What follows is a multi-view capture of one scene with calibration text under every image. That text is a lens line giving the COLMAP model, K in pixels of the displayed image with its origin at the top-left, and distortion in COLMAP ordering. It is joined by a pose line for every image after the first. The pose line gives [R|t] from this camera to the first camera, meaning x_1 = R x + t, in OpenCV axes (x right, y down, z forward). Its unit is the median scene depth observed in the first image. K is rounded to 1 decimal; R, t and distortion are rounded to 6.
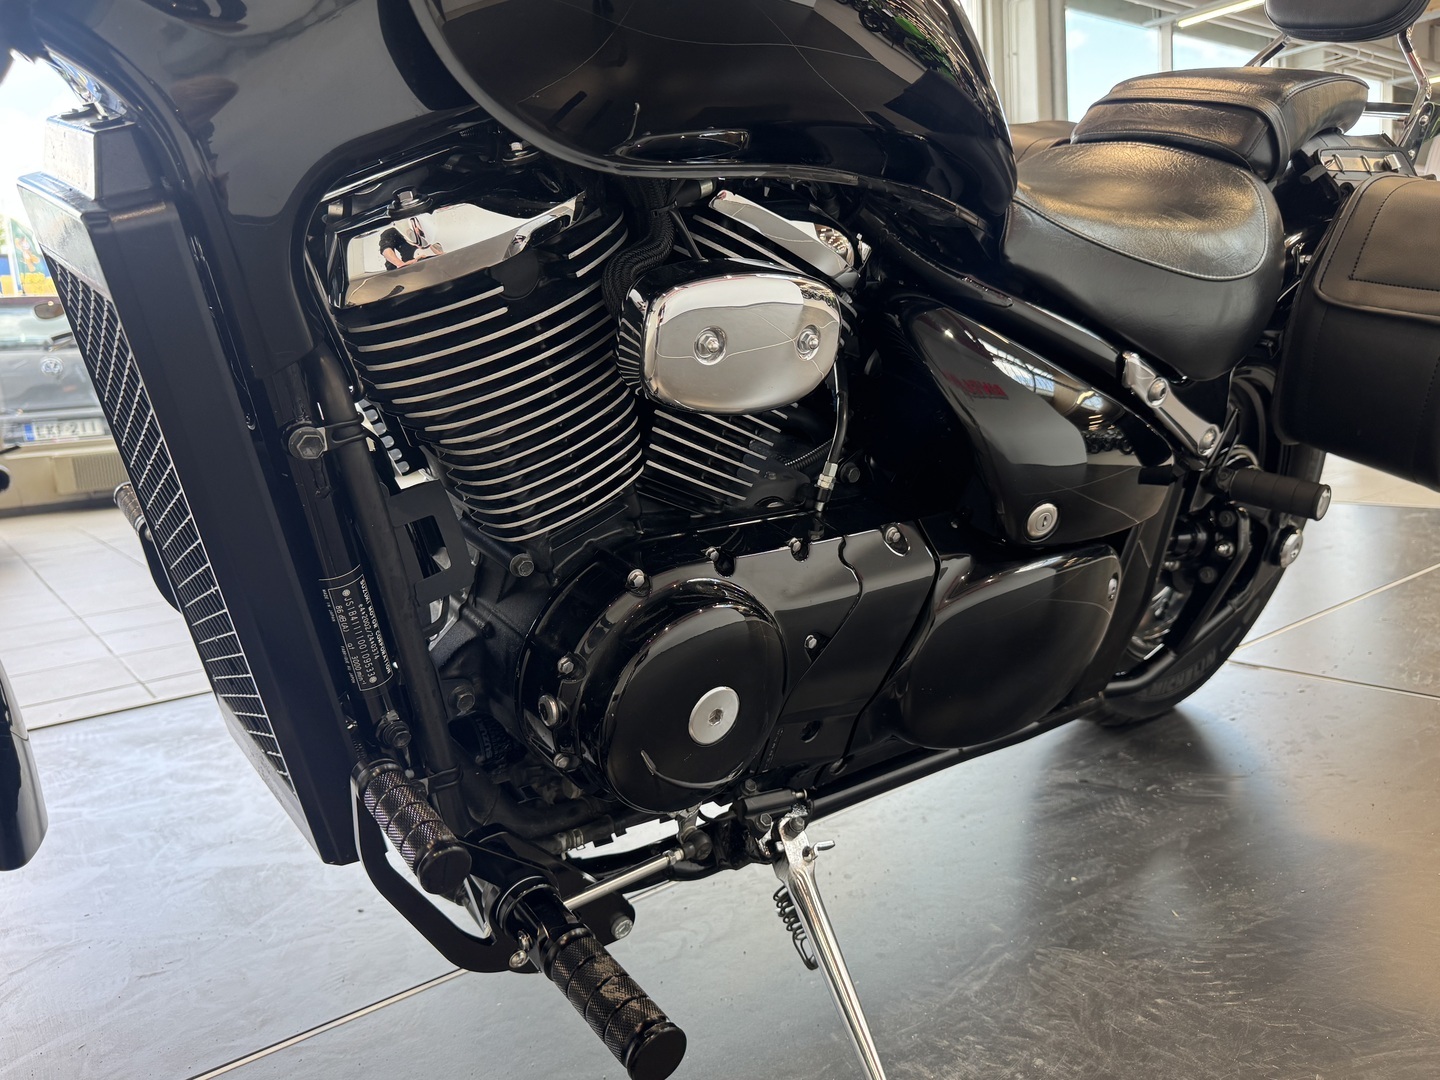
lens RADIAL K [[1137.6, 0, 727.8], [0, 1137.6, 499.0], [0, 0, 1]] dist [-0.000695, -0.023362]
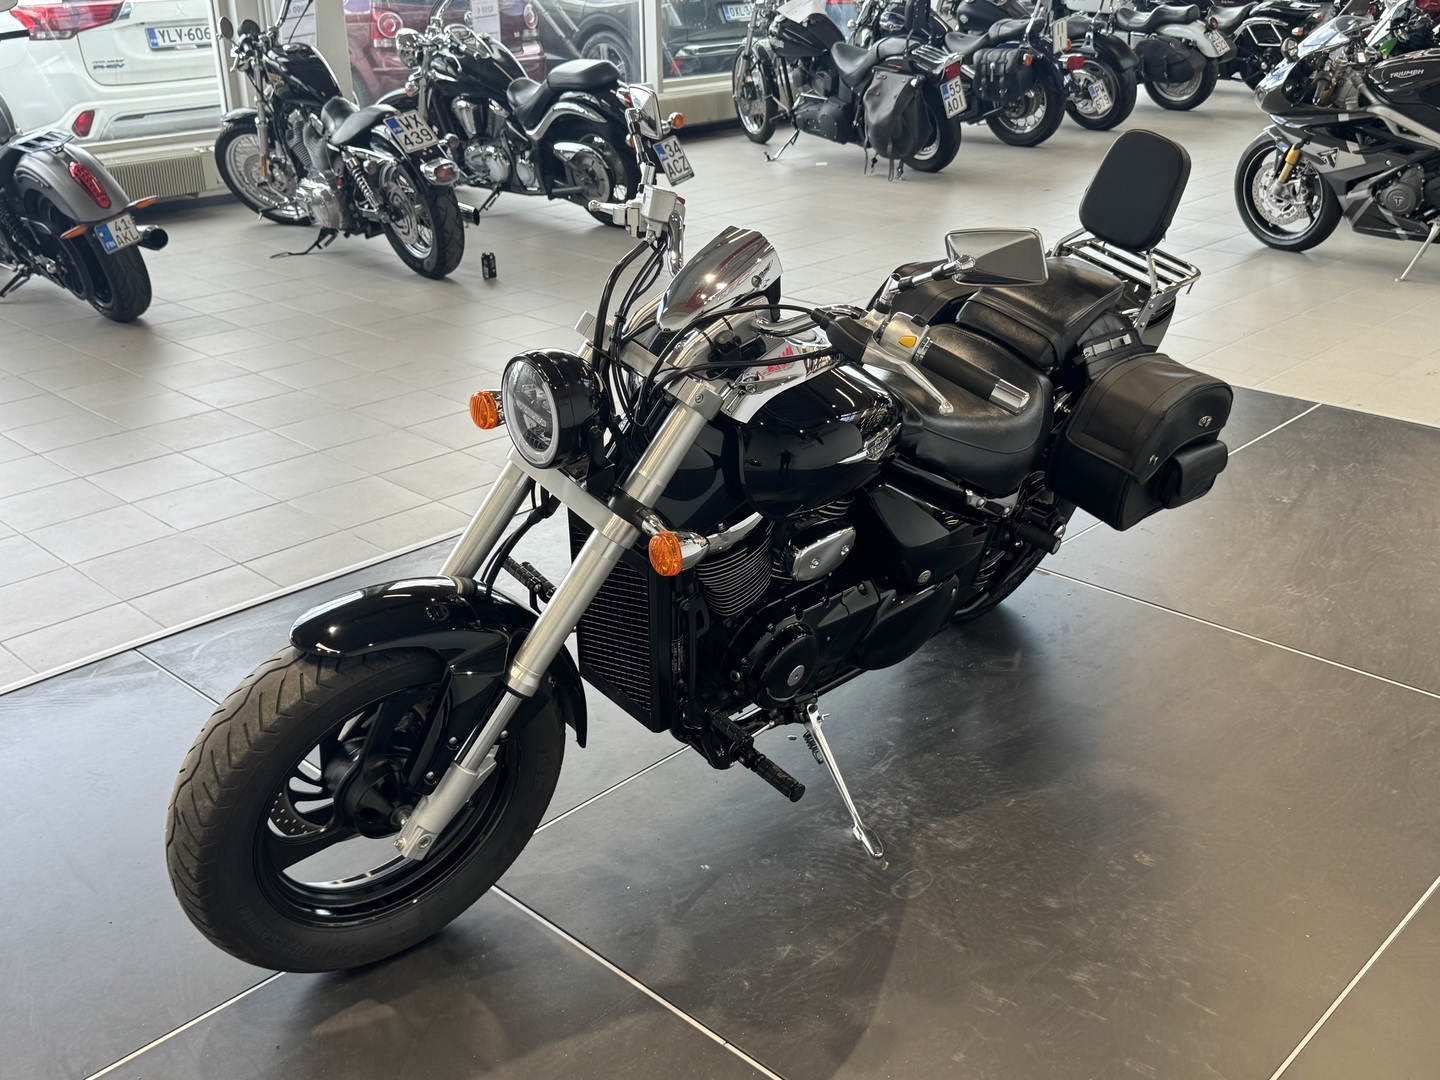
lens RADIAL K [[1471.5, 0, 720.0], [0, 1471.5, 540.0], [0, 0, 1]] dist [0.007277, 0.001618]
pose [[0.989562, -0.000364, 0.144108, -0.534557], [-0.037472, 0.964949, 0.259748, -0.775880], [-0.139152, -0.262436, 0.954863, -1.669356]]
